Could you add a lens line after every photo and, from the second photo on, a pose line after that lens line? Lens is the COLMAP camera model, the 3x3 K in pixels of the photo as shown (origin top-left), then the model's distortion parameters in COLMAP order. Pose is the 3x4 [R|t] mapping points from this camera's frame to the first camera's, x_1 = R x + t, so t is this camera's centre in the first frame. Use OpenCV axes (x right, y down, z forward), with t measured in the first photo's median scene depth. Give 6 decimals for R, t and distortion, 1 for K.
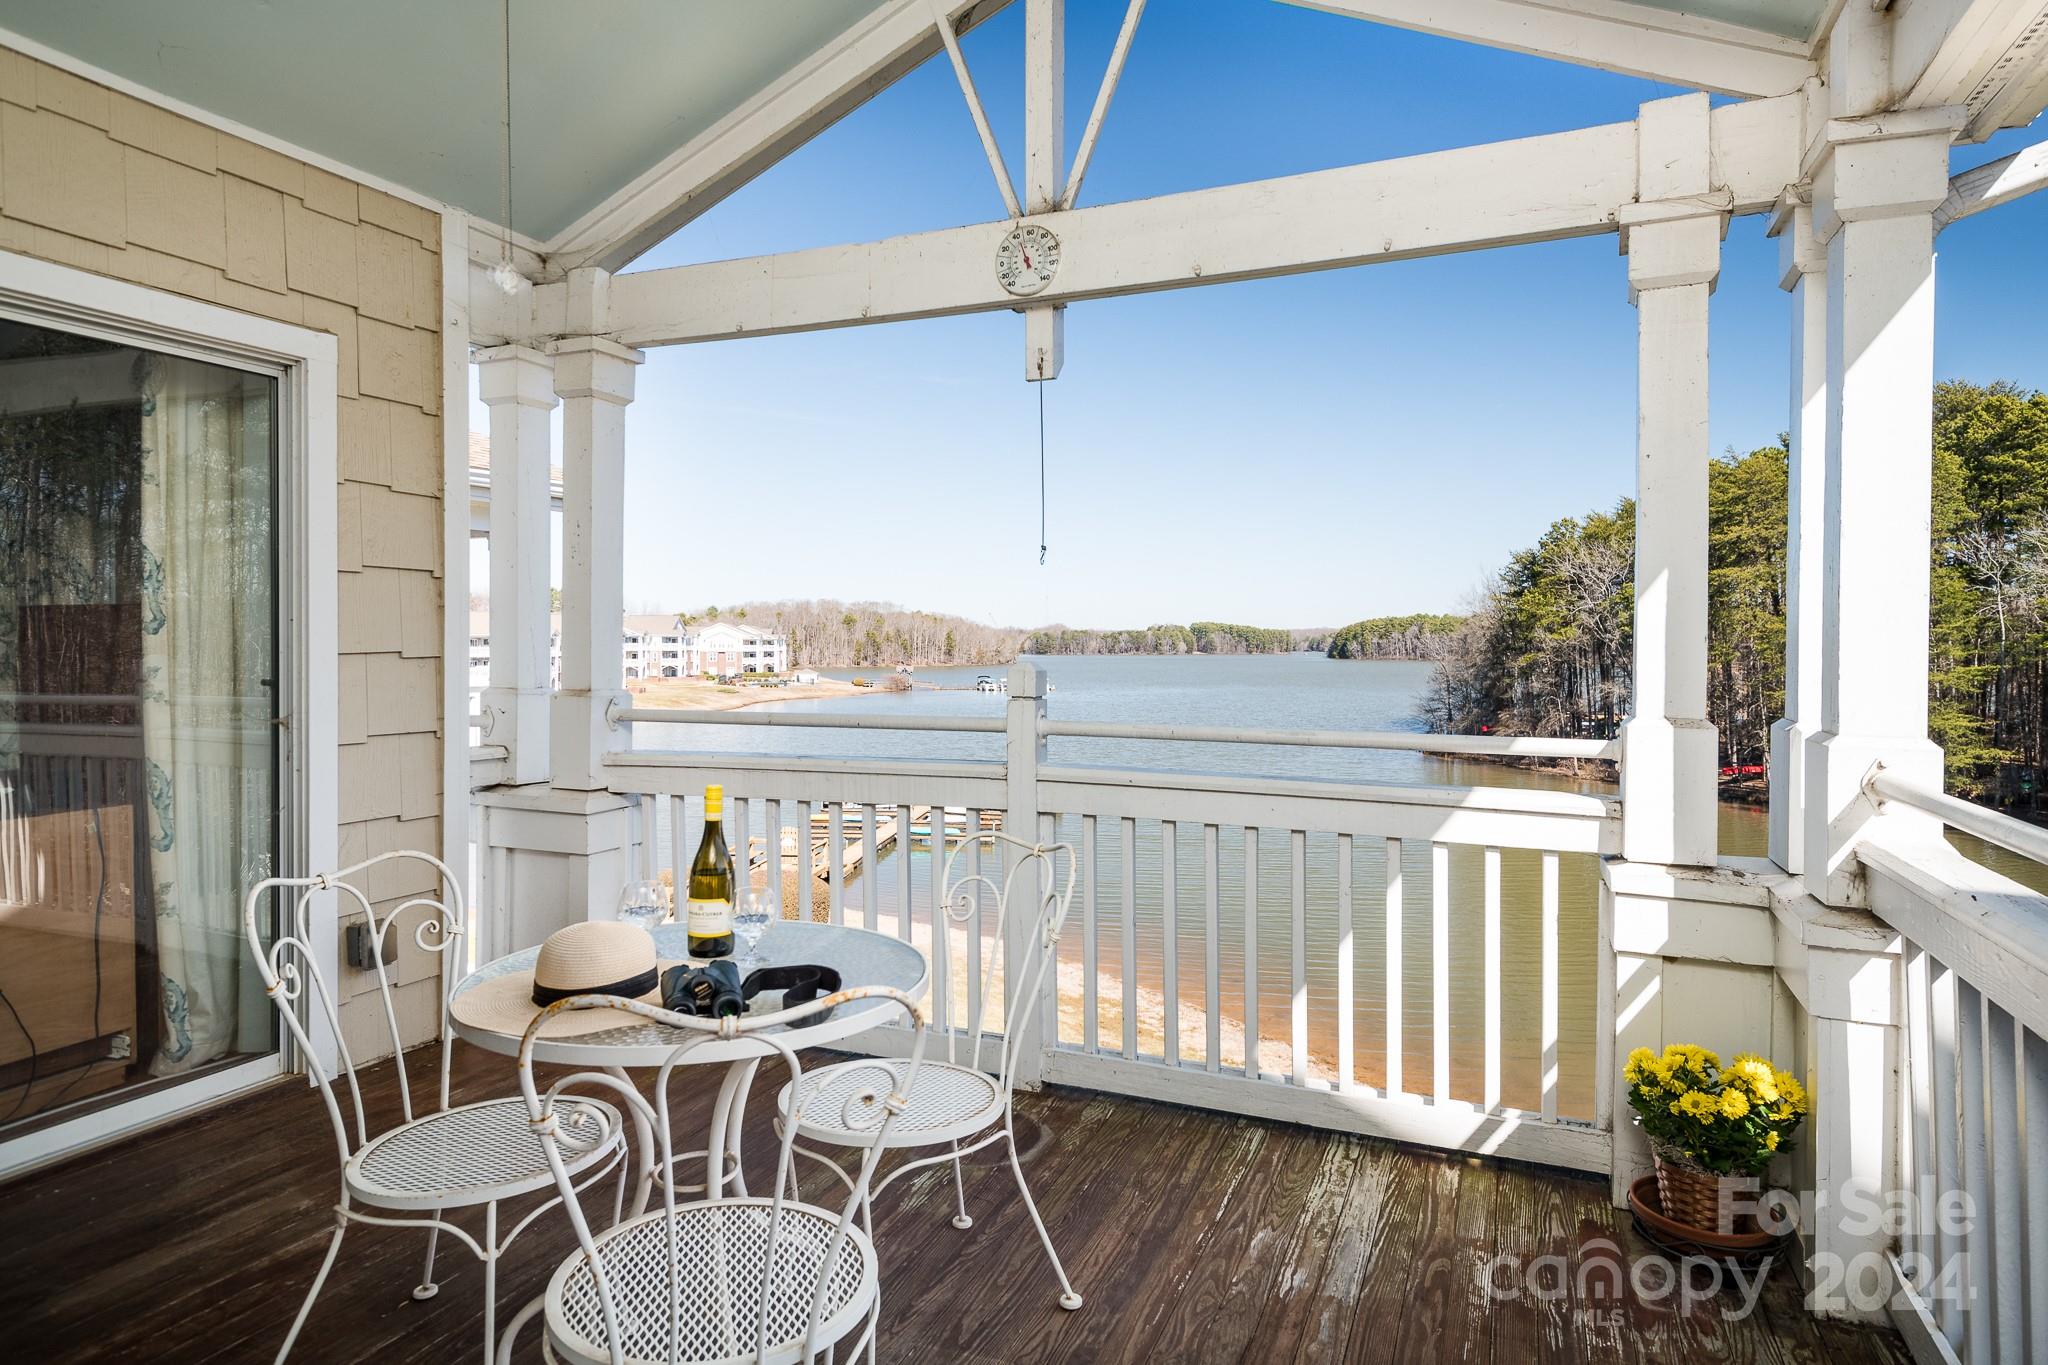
lens RADIAL K [[1154.5, 0, 1040.8], [0, 1154.5, 646.5], [0, 0, 1]] dist [0.002899, -0.003424]
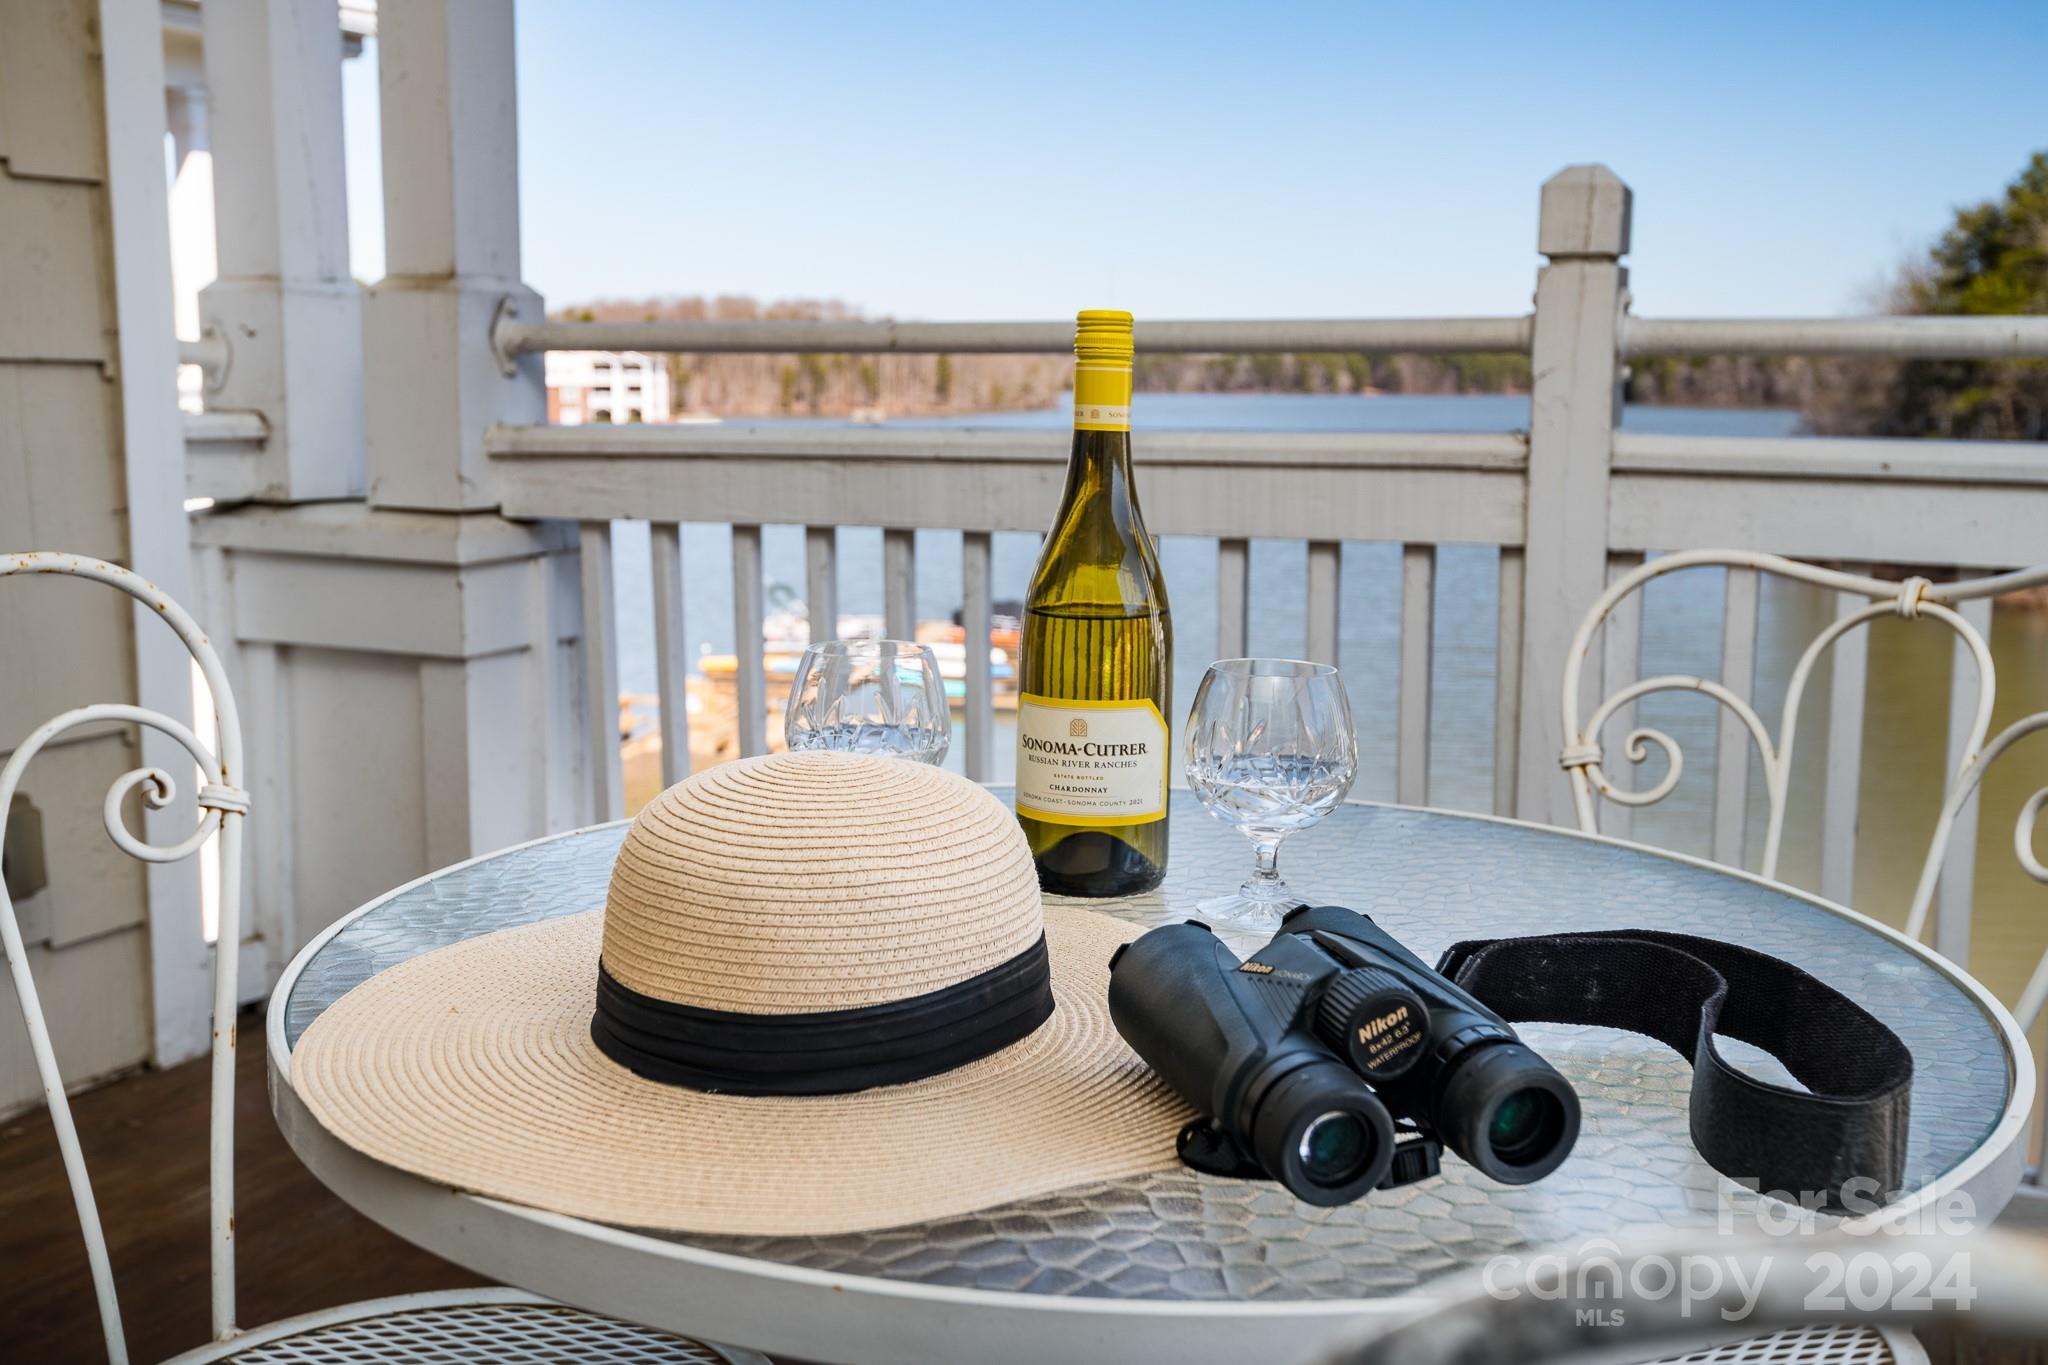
lens RADIAL K [[1960.2, 0, 1024.0], [0, 1960.2, 682.5], [0, 0, 1]] dist [-0.010635, 0.003451]
pose [[0.999383, 0.009778, -0.033725, -0.152585], [-0.004546, 0.988394, 0.151846, 0.073971], [0.034819, -0.151599, 0.987829, 0.272533]]
